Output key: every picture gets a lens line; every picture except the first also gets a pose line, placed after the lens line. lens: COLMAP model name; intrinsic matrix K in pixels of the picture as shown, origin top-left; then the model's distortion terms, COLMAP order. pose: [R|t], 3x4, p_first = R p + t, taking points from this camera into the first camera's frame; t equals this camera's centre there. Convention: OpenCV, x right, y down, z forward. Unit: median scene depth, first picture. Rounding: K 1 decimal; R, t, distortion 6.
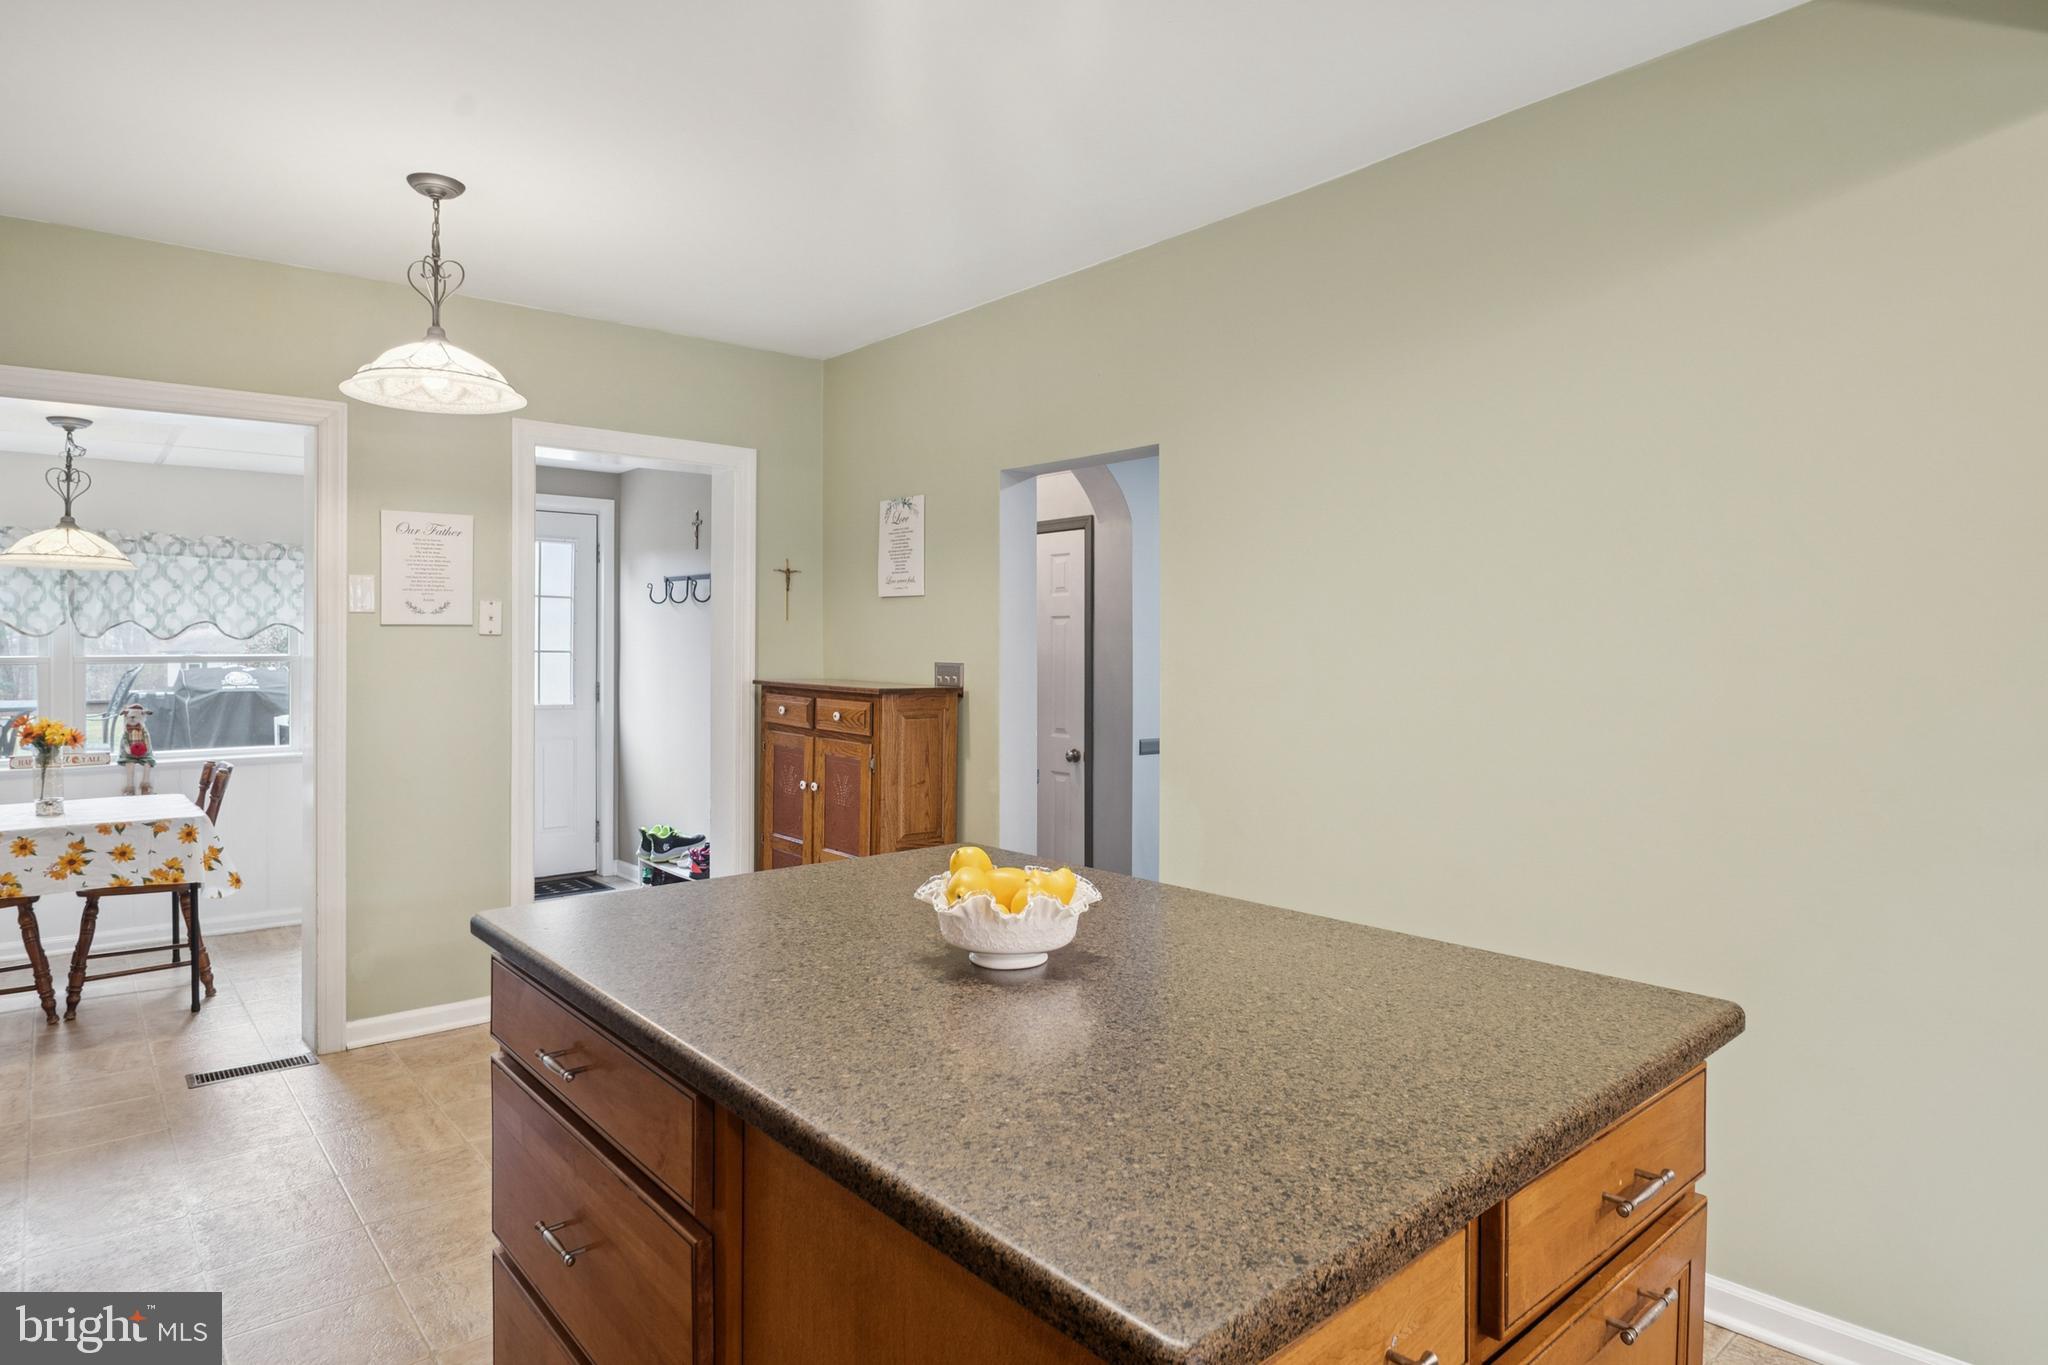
lens RADIAL K [[1131.4, 0, 1022.7], [0, 1131.4, 663.4], [0, 0, 1]] dist [0.003420, 0.001761]
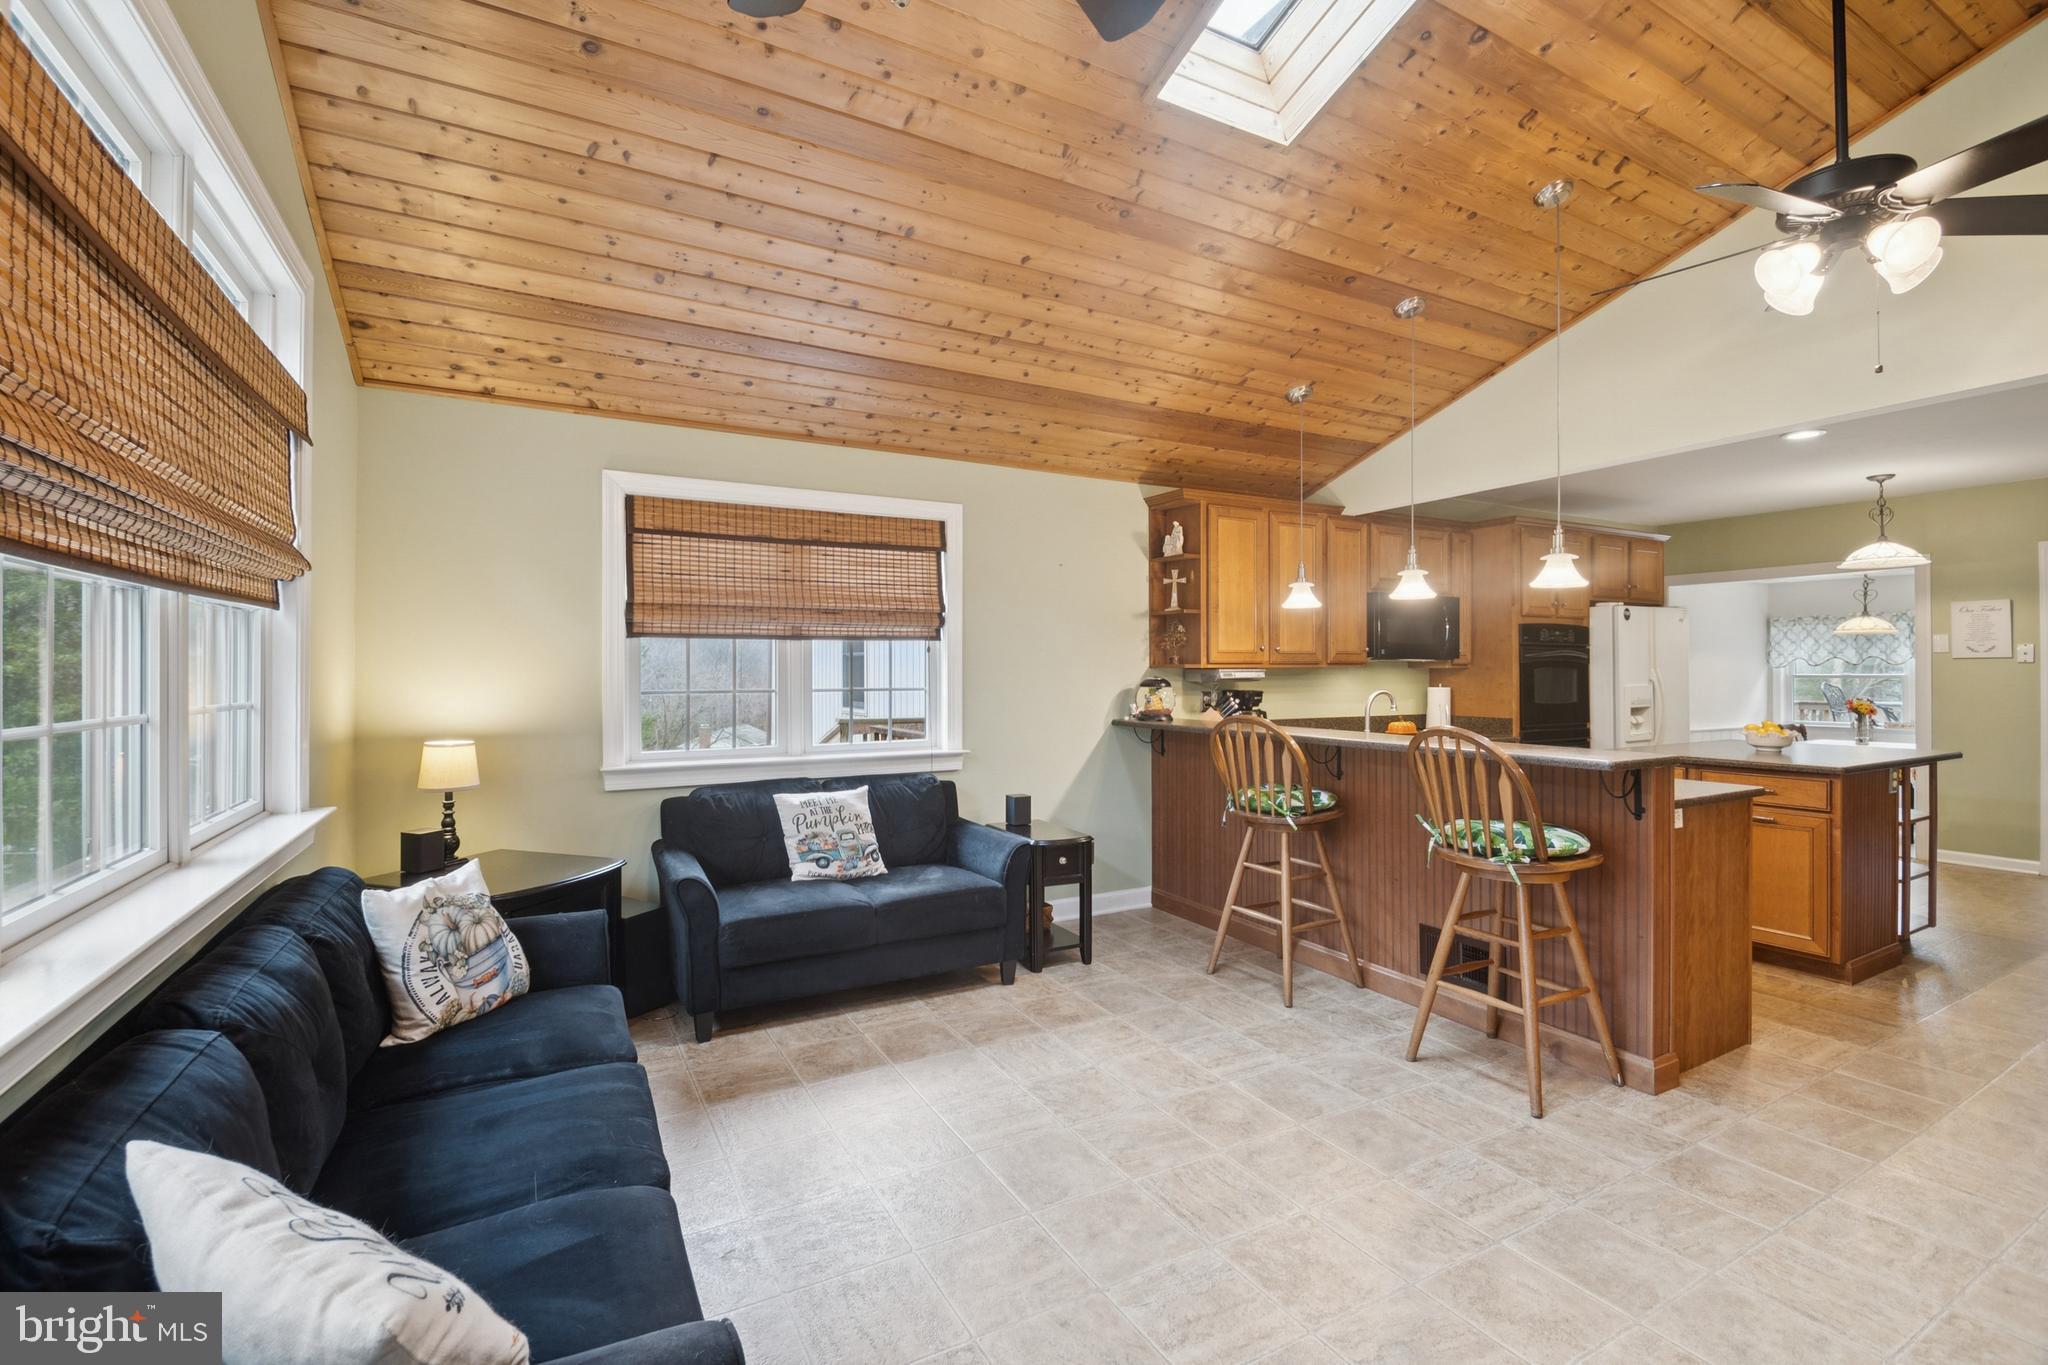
lens RADIAL K [[880.4, 0, 1013.7], [0, 880.4, 672.3], [0, 0, 1]] dist [0.005182, -0.001134]
pose [[-0.155951, 0.002427, -0.987762, 1.103098], [-0.016155, 0.999857, 0.005008, 0.009278], [0.987633, 0.016738, -0.155890, -0.365955]]
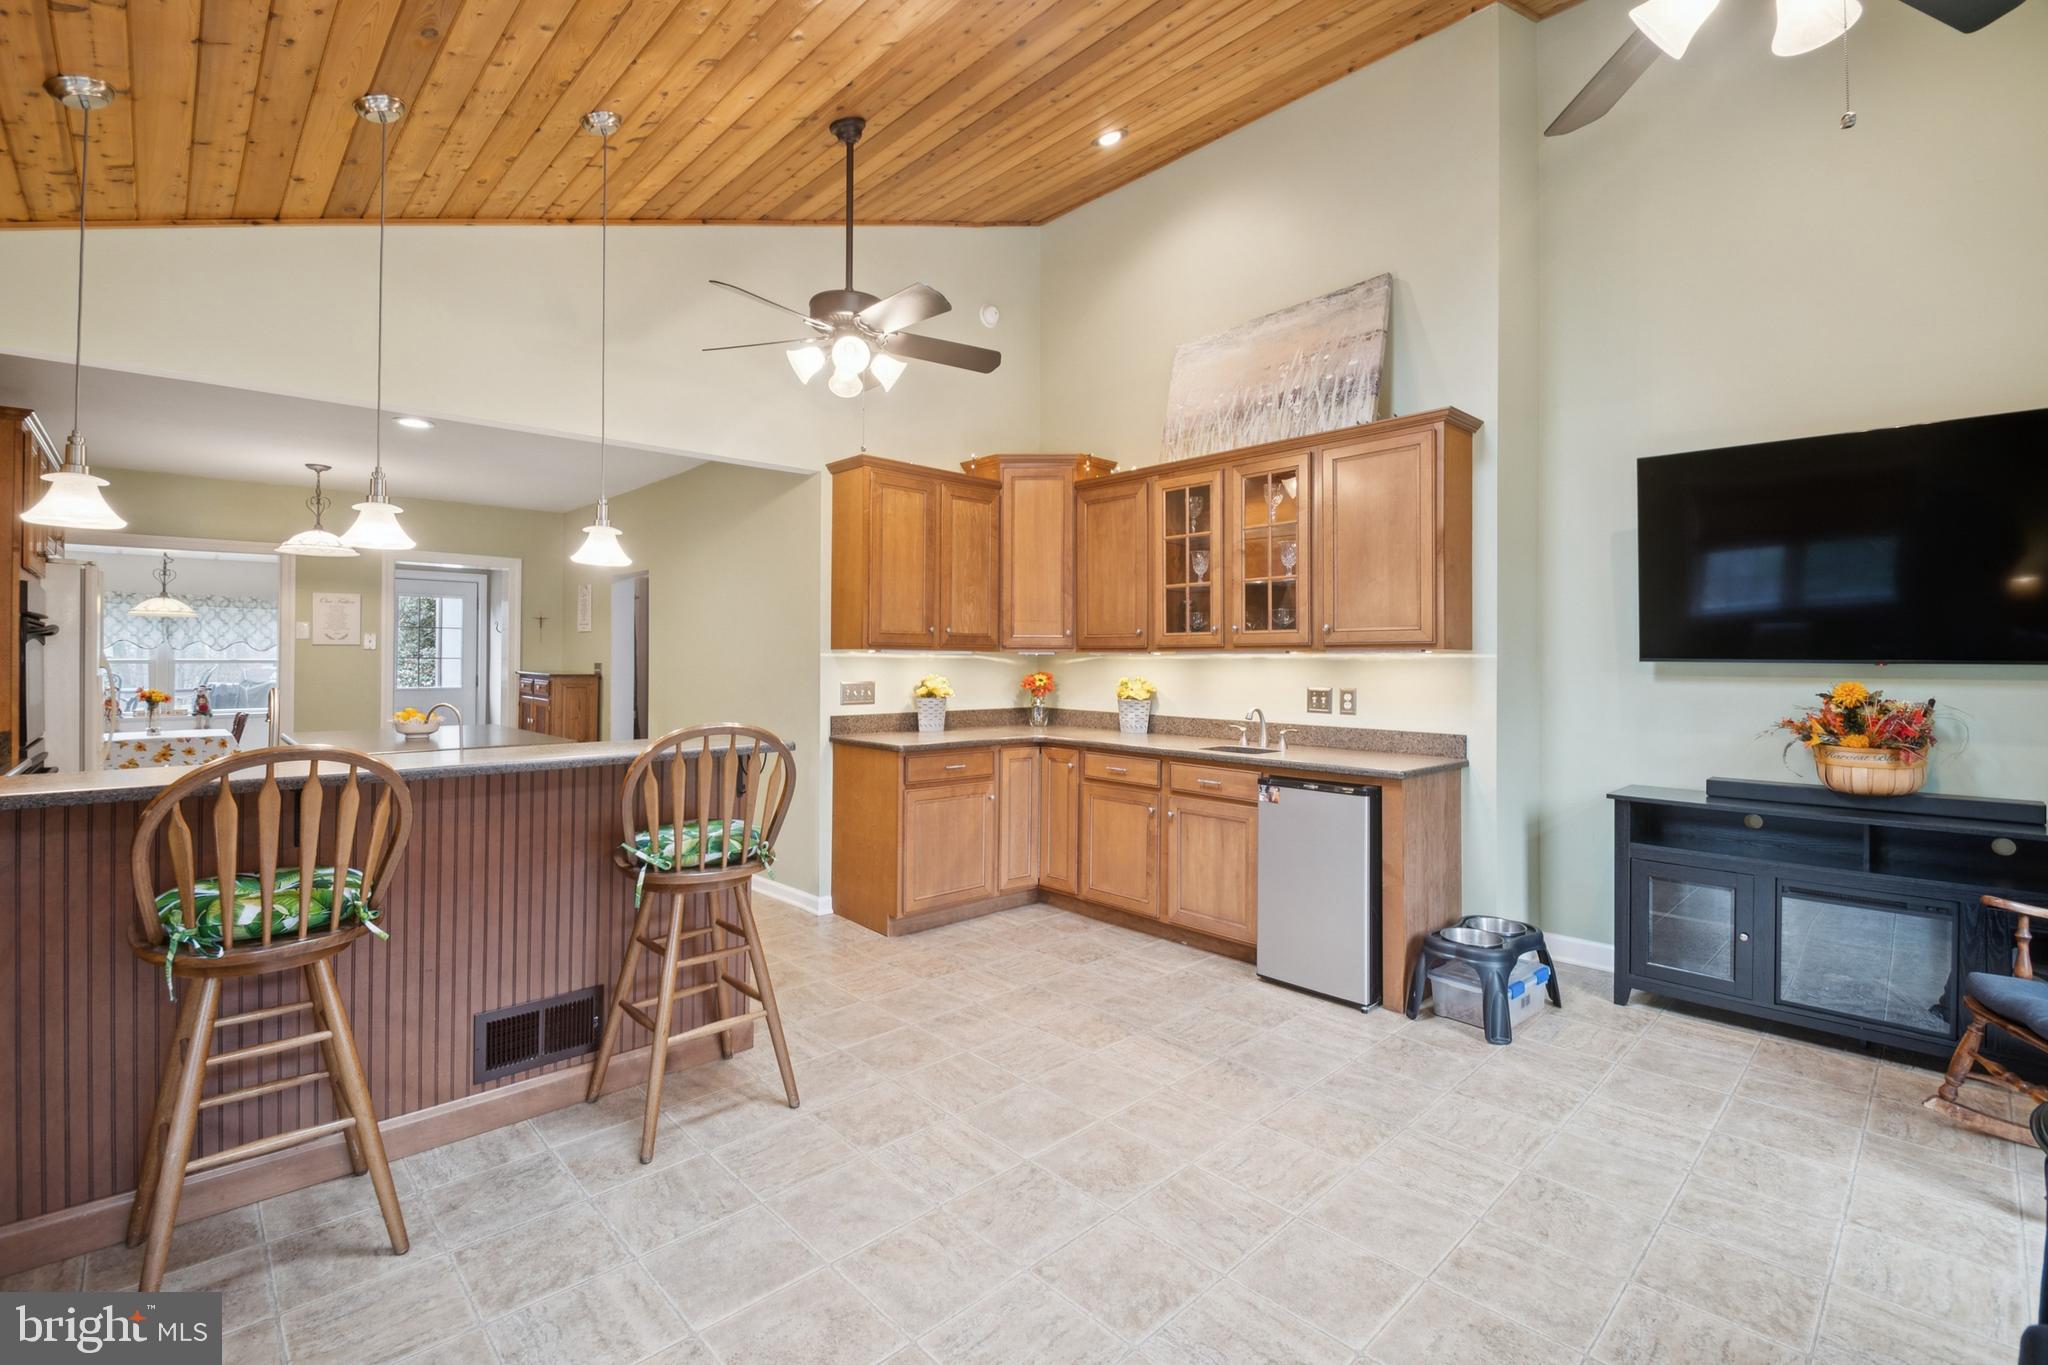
lens RADIAL K [[880.4, 0, 1014.9], [0, 880.4, 662.8], [0, 0, 1]] dist [0.005182, -0.001134]
pose [[0.998260, 0.002190, 0.058927, 0.602488], [-0.001624, 0.999952, -0.009649, 0.013511], [-0.058945, 0.009537, 0.998216, -0.687895]]
